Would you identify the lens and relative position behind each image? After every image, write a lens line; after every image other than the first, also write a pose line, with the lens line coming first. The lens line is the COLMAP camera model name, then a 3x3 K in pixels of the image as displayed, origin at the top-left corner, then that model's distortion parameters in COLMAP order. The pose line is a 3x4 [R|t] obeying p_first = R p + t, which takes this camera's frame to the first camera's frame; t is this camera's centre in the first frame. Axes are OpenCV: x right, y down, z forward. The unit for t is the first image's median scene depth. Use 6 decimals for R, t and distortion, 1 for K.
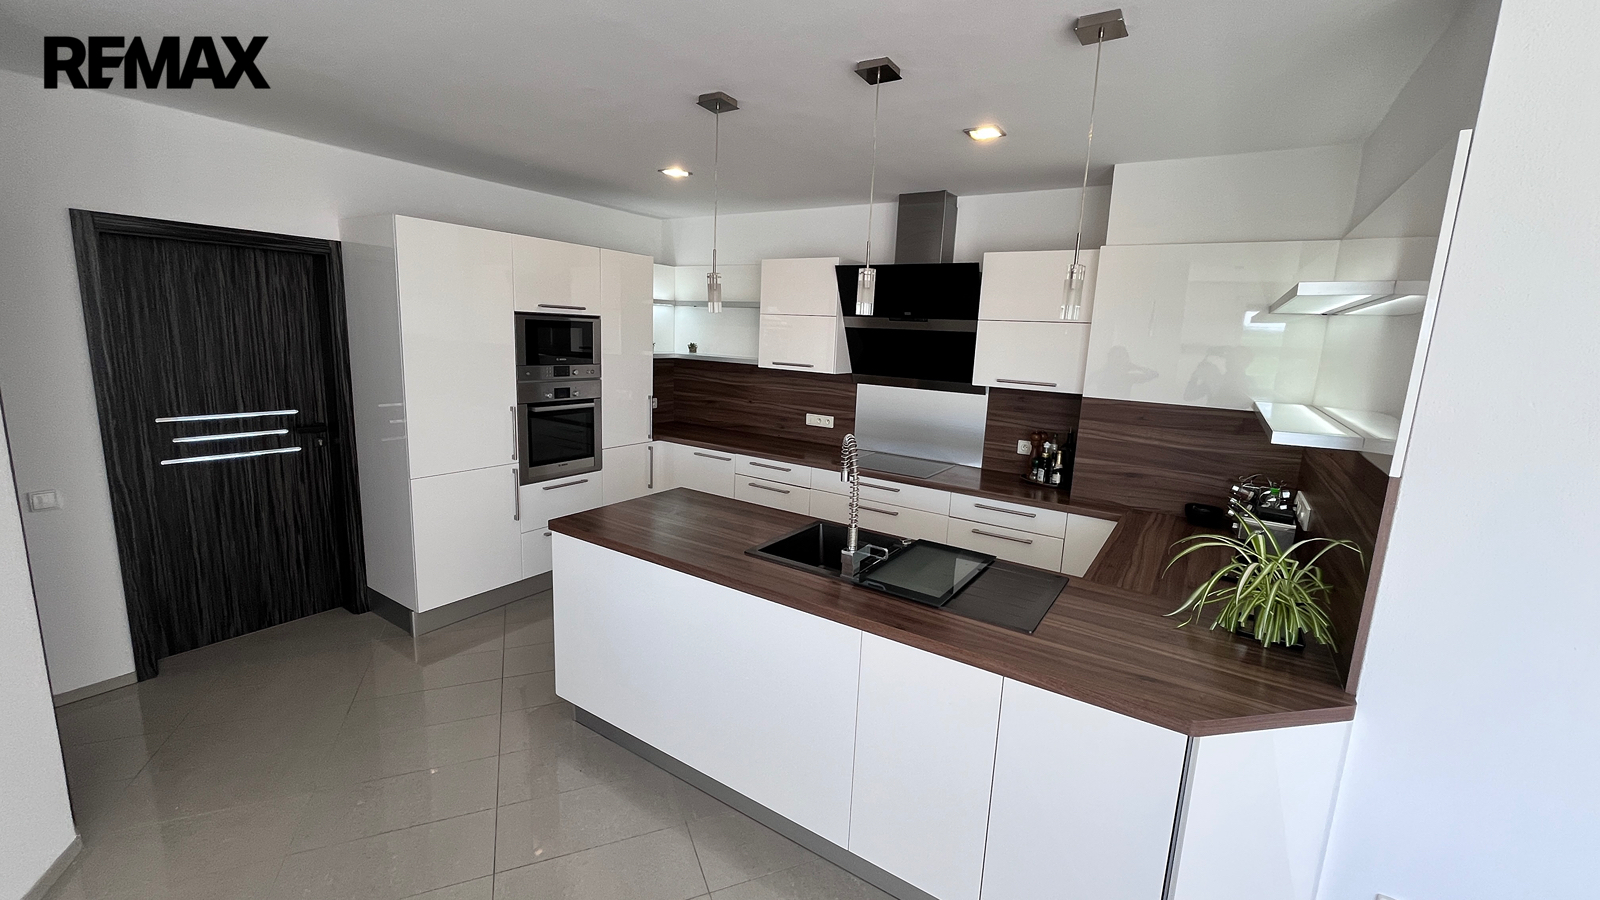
lens RADIAL K [[644.2, 0, 802.6], [0, 644.2, 443.4], [0, 0, 1]] dist [-0.001869, -0.000529]
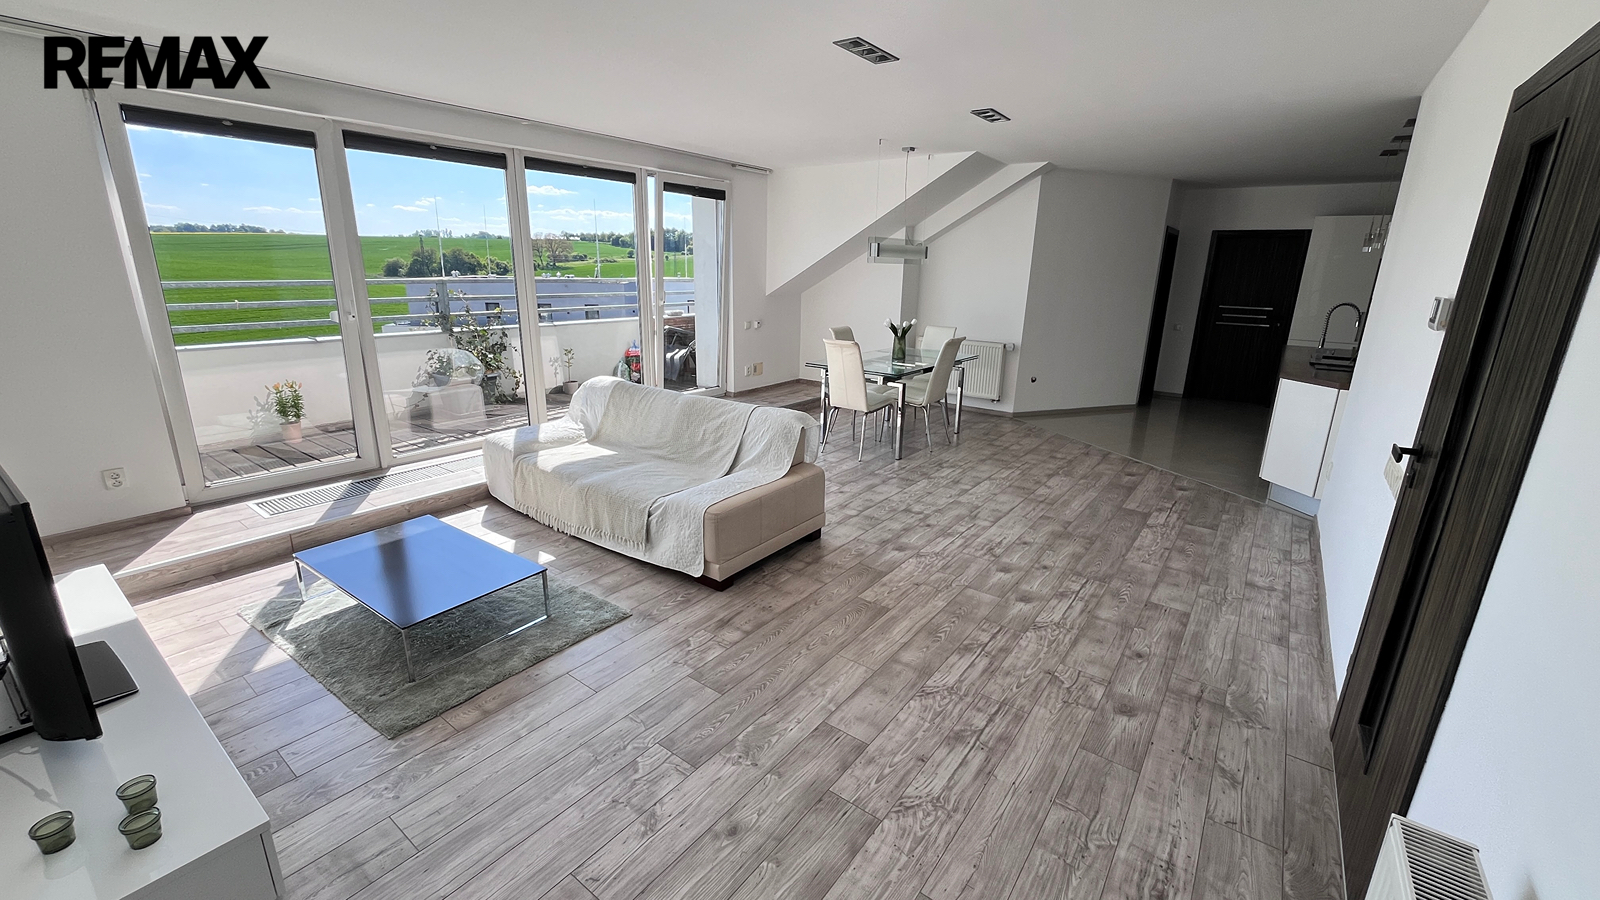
lens RADIAL K [[644.2, 0, 802.6], [0, 644.2, 443.4], [0, 0, 1]] dist [-0.001869, -0.000529]
pose [[-0.052240, 0.226024, -0.972720, 1.507320], [-0.194082, 0.953180, 0.231907, 0.185090], [0.979593, 0.200902, -0.005927, -0.476148]]
